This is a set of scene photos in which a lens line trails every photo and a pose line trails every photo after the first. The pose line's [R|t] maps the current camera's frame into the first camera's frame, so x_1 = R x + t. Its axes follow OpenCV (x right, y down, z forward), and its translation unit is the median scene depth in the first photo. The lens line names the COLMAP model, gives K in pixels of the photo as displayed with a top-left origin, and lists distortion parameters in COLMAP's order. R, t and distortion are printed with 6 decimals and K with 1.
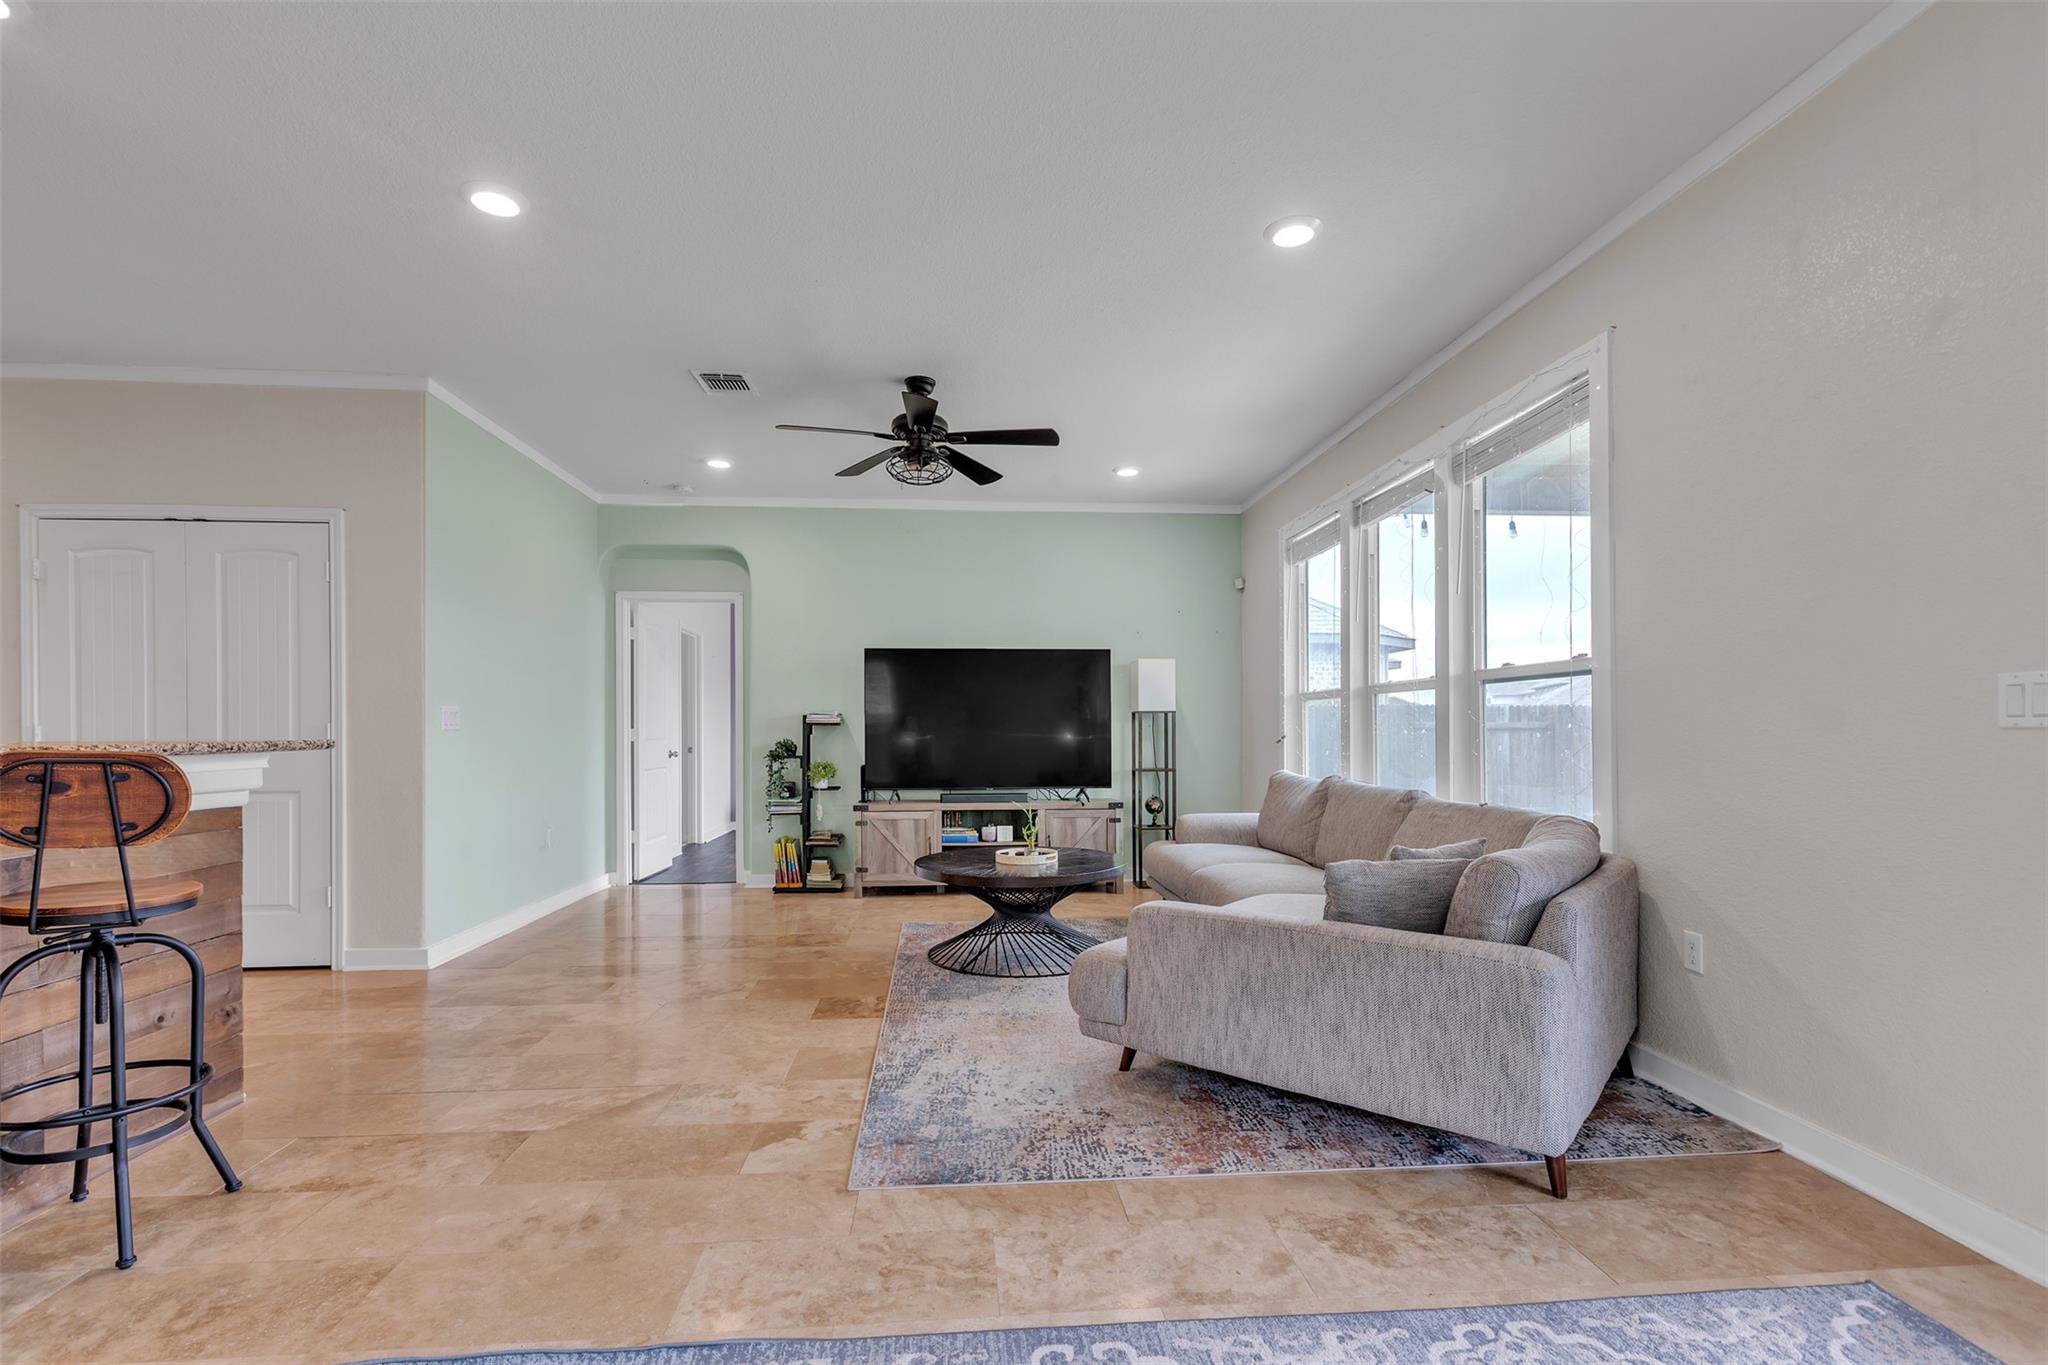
lens RADIAL K [[916.8, 0, 1027.2], [0, 916.8, 739.9], [0, 0, 1]] dist [0.002469, -0.000199]
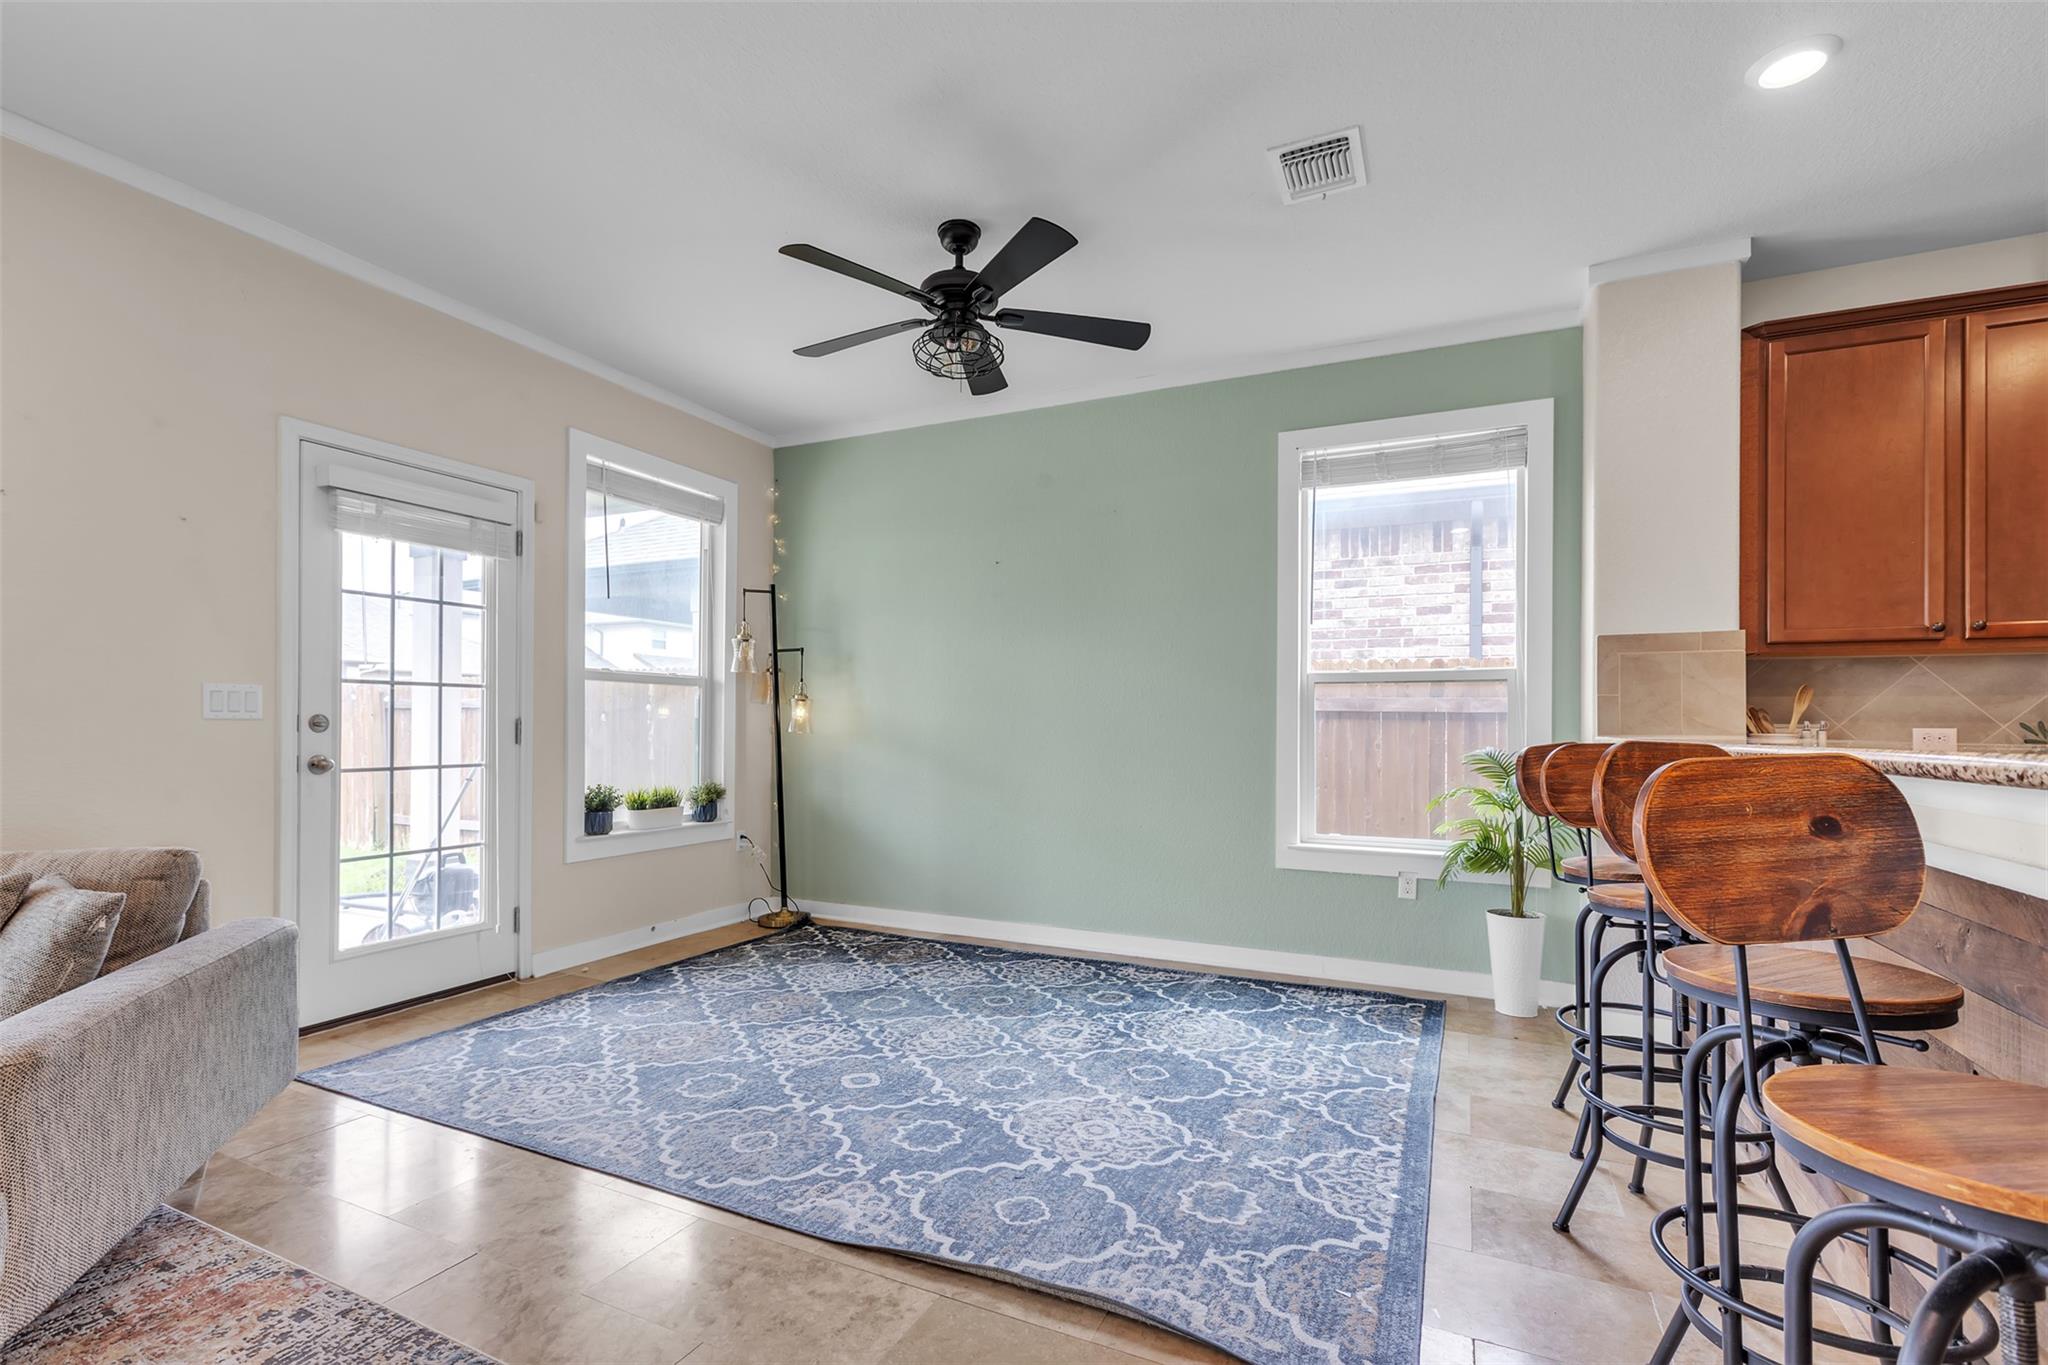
lens RADIAL K [[916.8, 0, 1022.4], [0, 916.8, 717.0], [0, 0, 1]] dist [0.002469, -0.000199]
pose [[-0.859921, 0.002114, 0.510423, -0.563283], [0.000252, 0.999993, -0.003716, -0.006024], [-0.510427, -0.003067, -0.859916, 1.029868]]
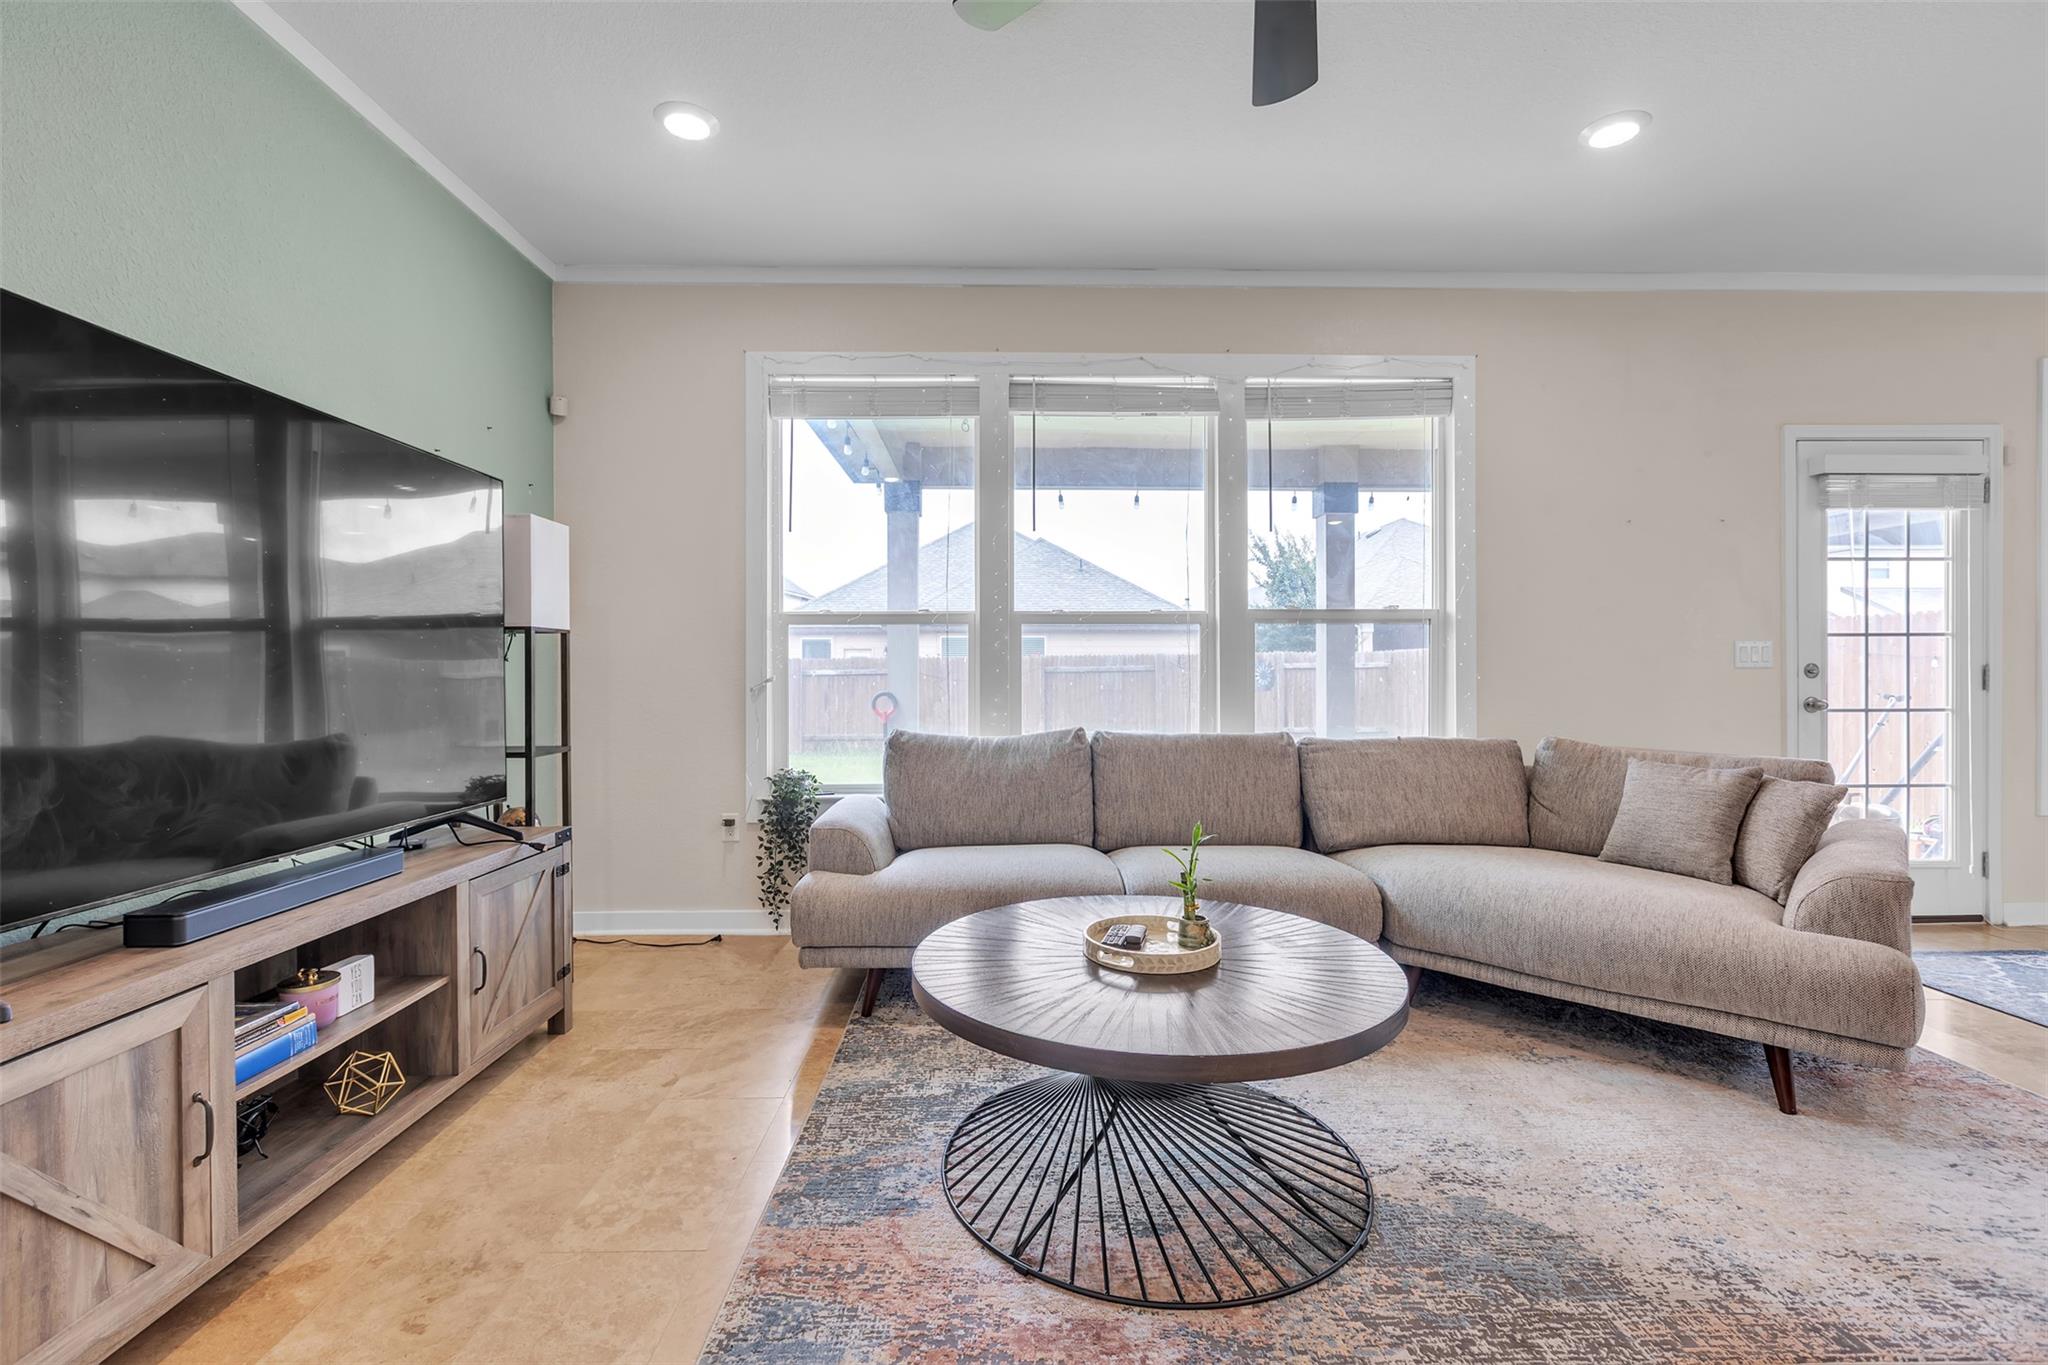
lens RADIAL K [[916.8, 0, 1023.0], [0, 916.8, 673.7], [0, 0, 1]] dist [0.002469, -0.000199]
pose [[0.069075, -0.001549, 0.997610, -0.686167], [0.009047, 0.999959, 0.000926, -0.009875], [-0.997570, 0.008961, 0.069086, 1.551955]]
